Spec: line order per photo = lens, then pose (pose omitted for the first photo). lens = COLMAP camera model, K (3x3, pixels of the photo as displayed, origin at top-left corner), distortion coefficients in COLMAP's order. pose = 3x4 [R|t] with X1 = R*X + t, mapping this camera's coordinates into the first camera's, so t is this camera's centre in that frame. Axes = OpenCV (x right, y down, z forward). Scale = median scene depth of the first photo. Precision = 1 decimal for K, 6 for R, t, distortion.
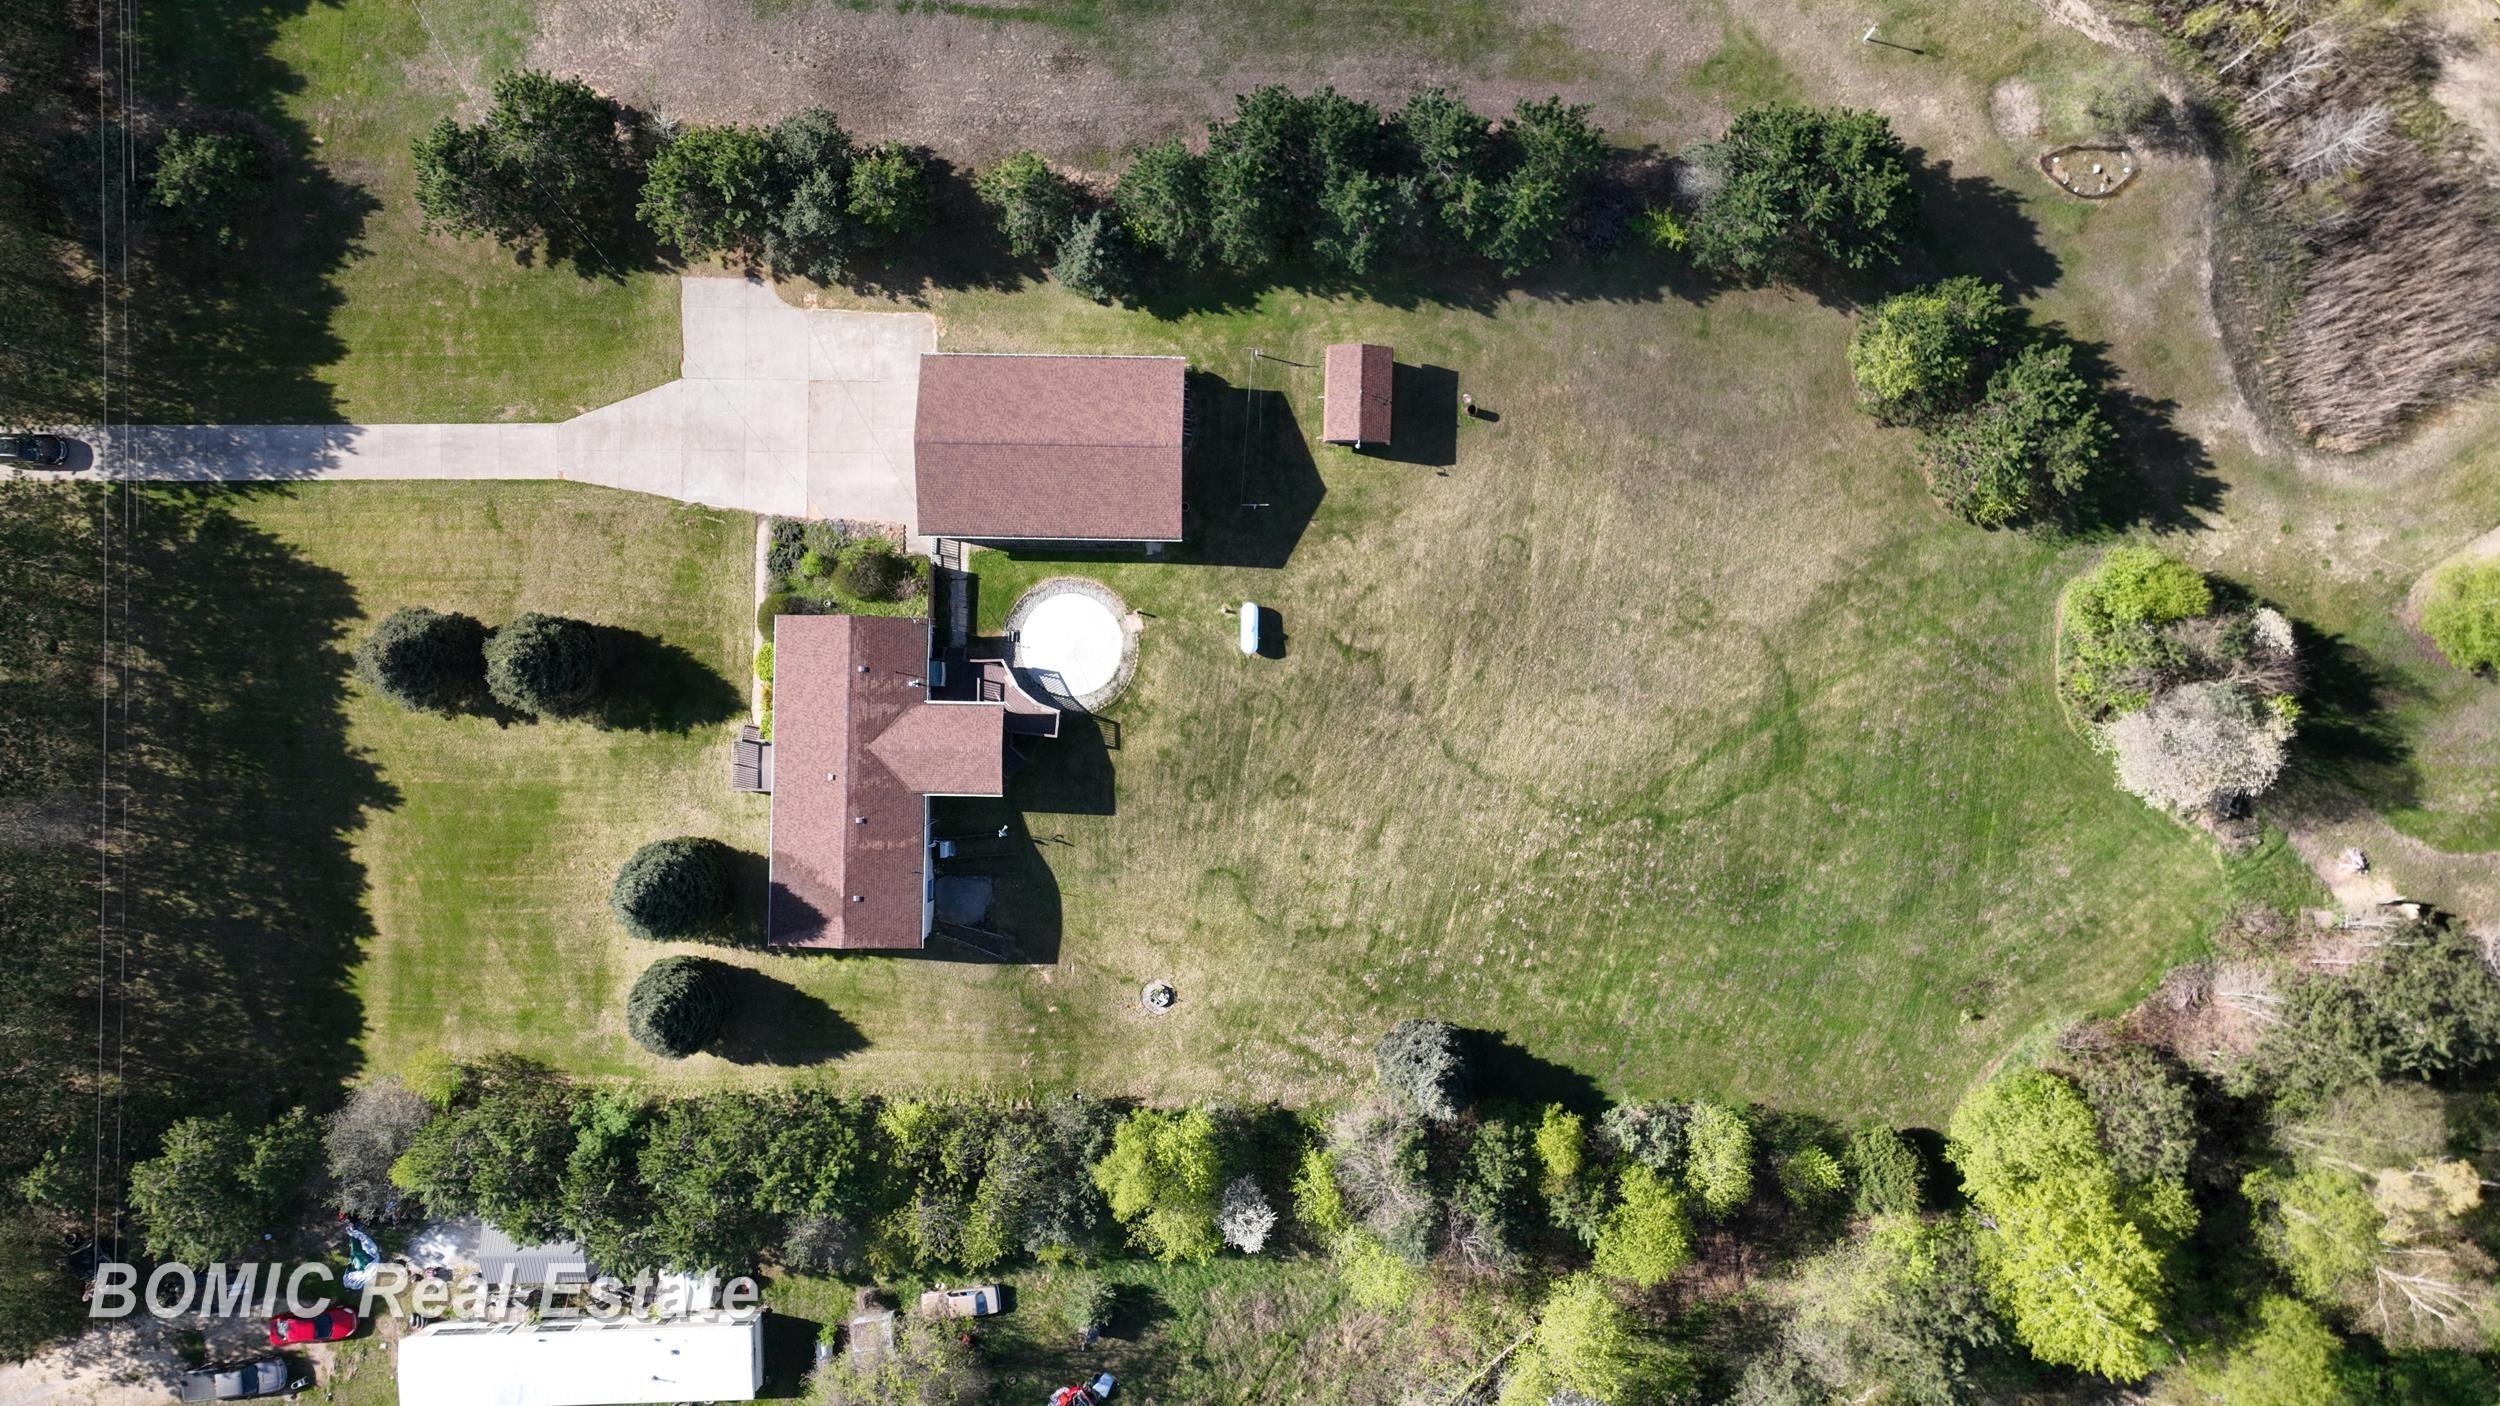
lens RADIAL K [[1802.9, 0, 1258.9], [0, 1802.9, 705.2], [0, 0, 1]] dist [0.011734, -0.005462]
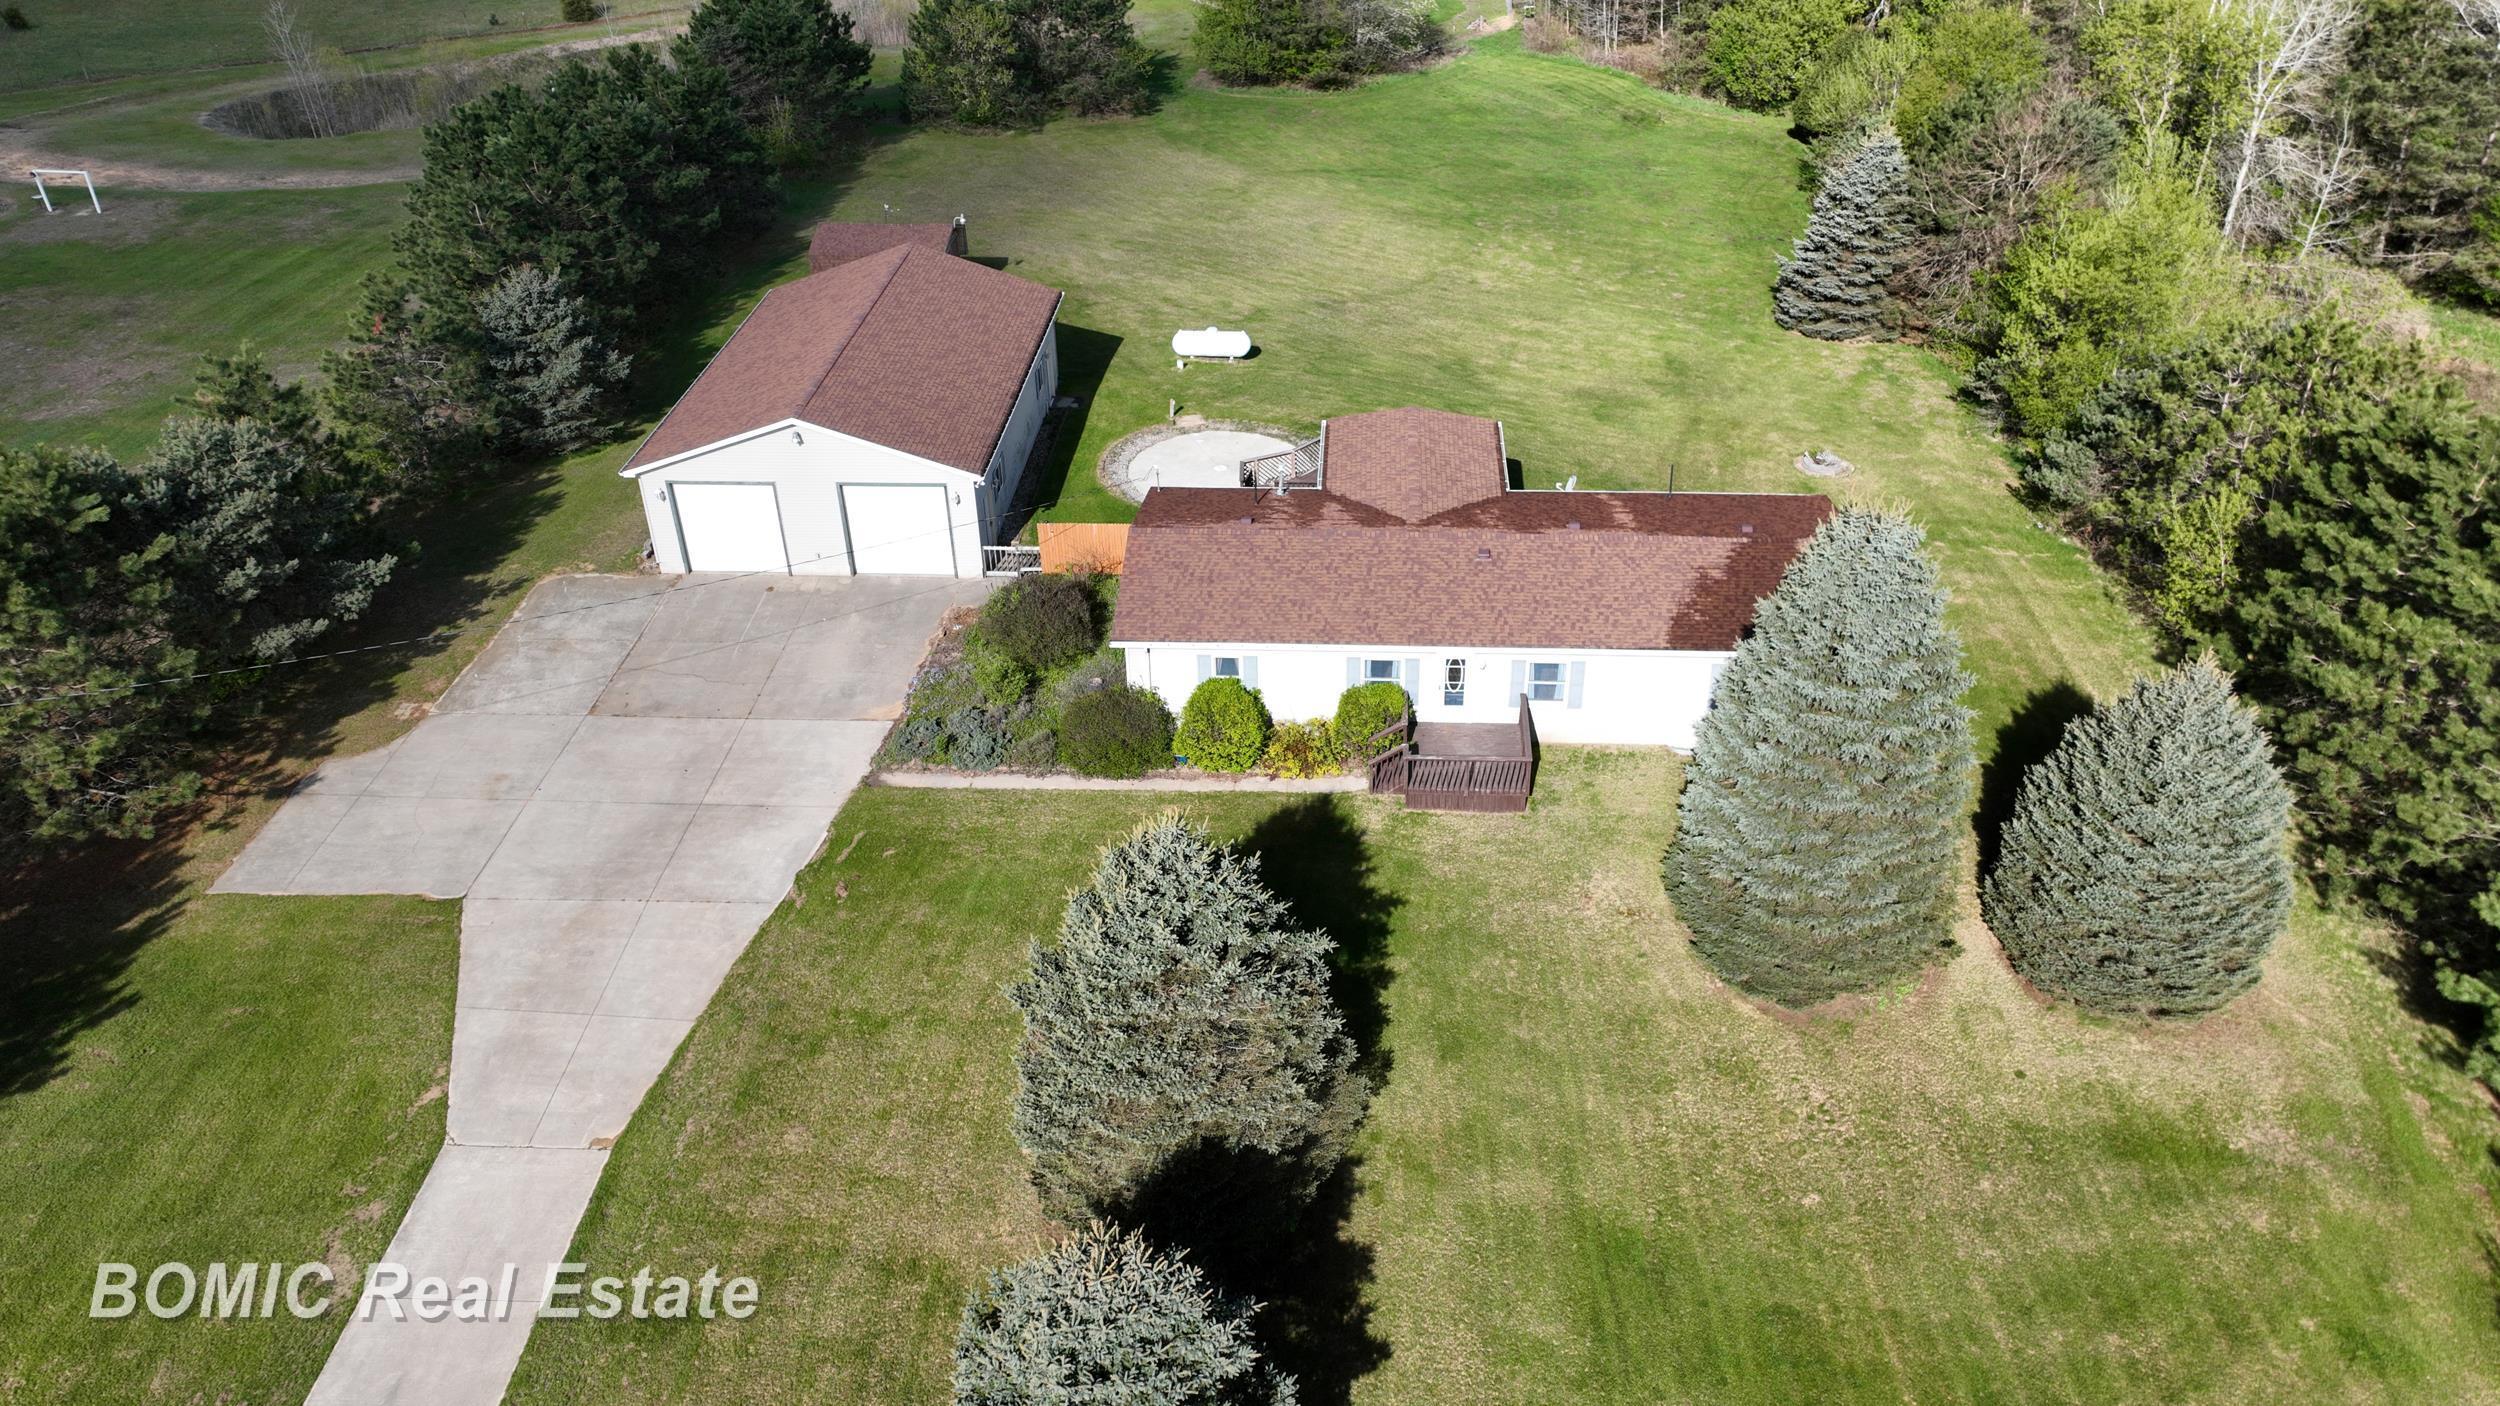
lens RADIAL K [[1802.9, 0, 1270.7], [0, 1802.9, 709.6], [0, 0, 1]] dist [0.011734, -0.005462]
pose [[0.038067, -0.545914, 0.836976, -0.609586], [0.999247, 0.014511, -0.035982, 0.003127], [0.007498, 0.837716, 0.546055, 0.756859]]
